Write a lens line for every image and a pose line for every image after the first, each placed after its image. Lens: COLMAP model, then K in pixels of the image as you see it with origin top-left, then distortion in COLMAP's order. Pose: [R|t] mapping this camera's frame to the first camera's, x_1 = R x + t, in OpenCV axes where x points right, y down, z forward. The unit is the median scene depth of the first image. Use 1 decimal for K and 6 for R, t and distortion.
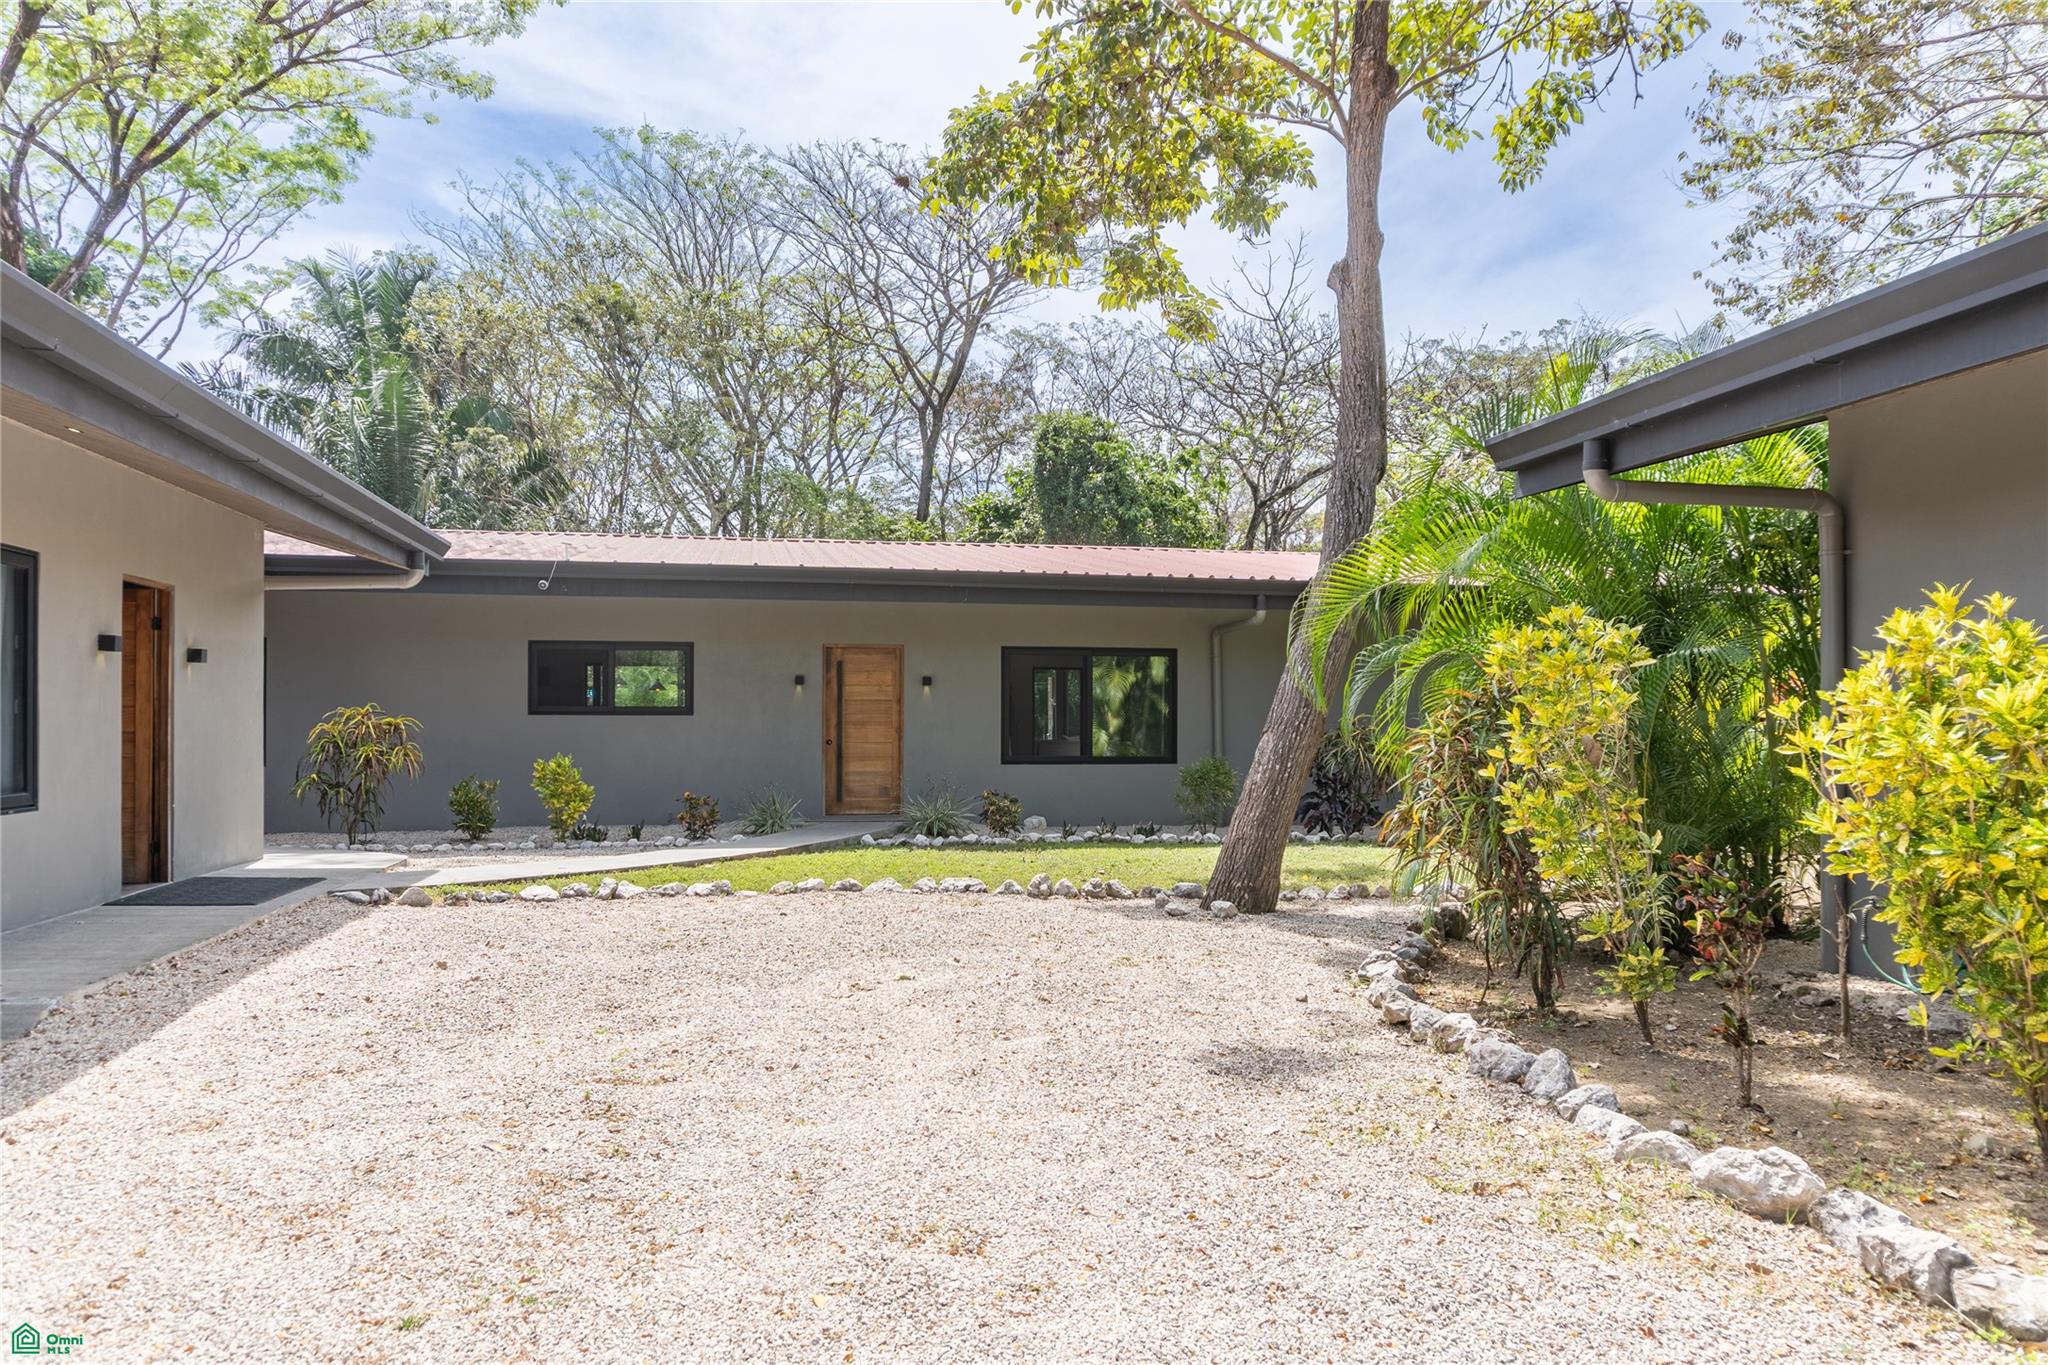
lens RADIAL K [[1471.0, 0, 1024.0], [0, 1471.0, 682.5], [0, 0, 1]] dist [-0.006267, -0.000965]
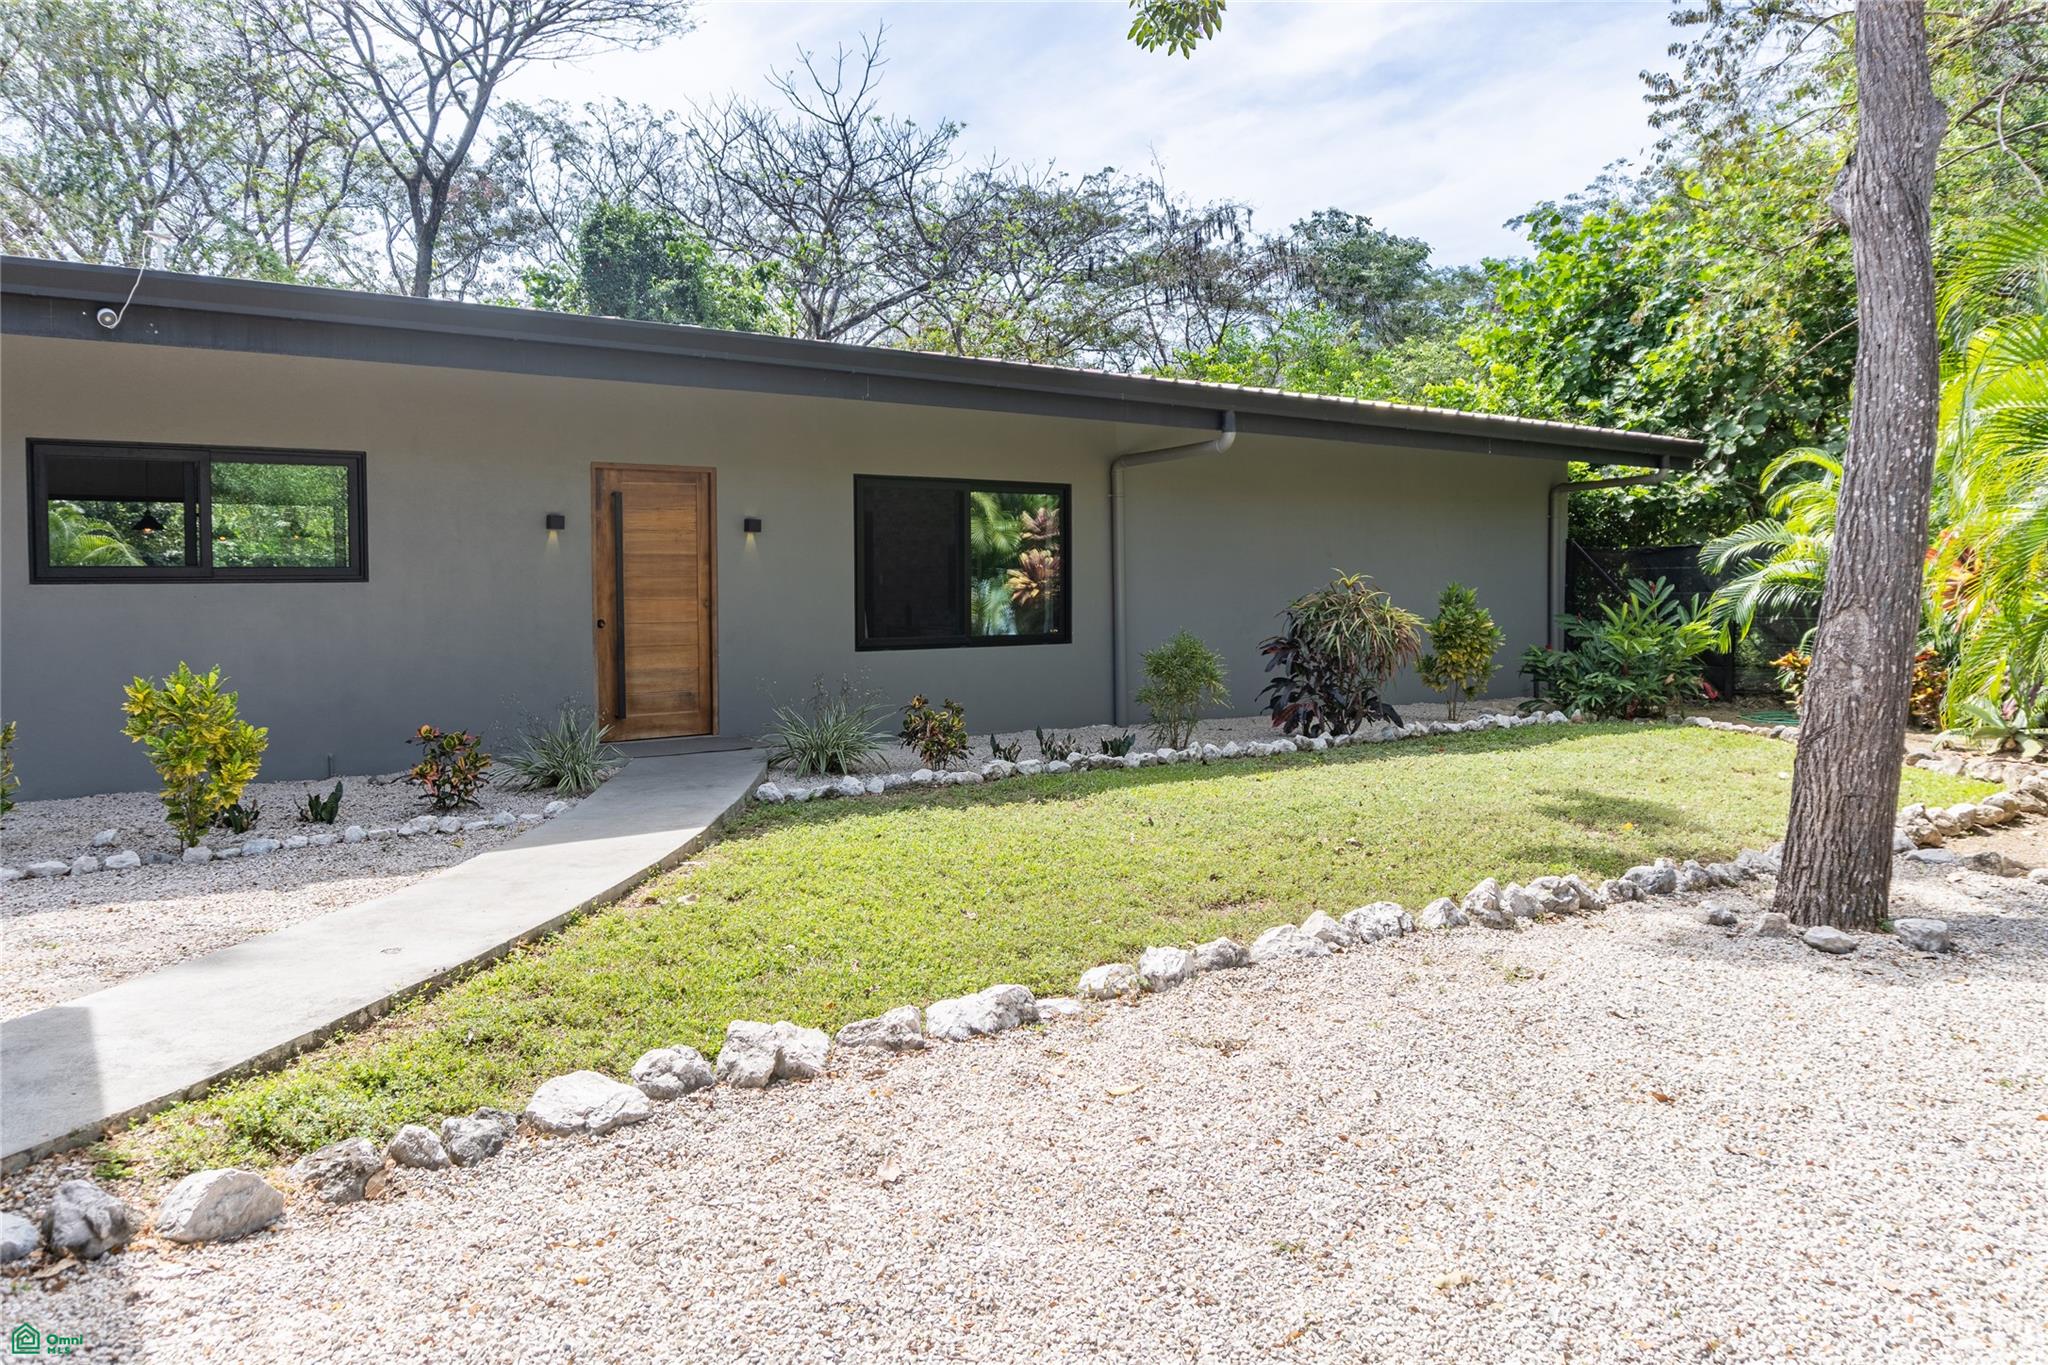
lens RADIAL K [[1412.4, 0, 1023.7], [0, 1412.4, 621.8], [0, 0, 1]] dist [-0.012897, -0.002123]
pose [[0.904840, -0.019201, 0.425318, -0.221329], [-0.005974, 0.998312, 0.057778, 0.004684], [-0.425710, -0.054821, 0.903198, 0.388754]]
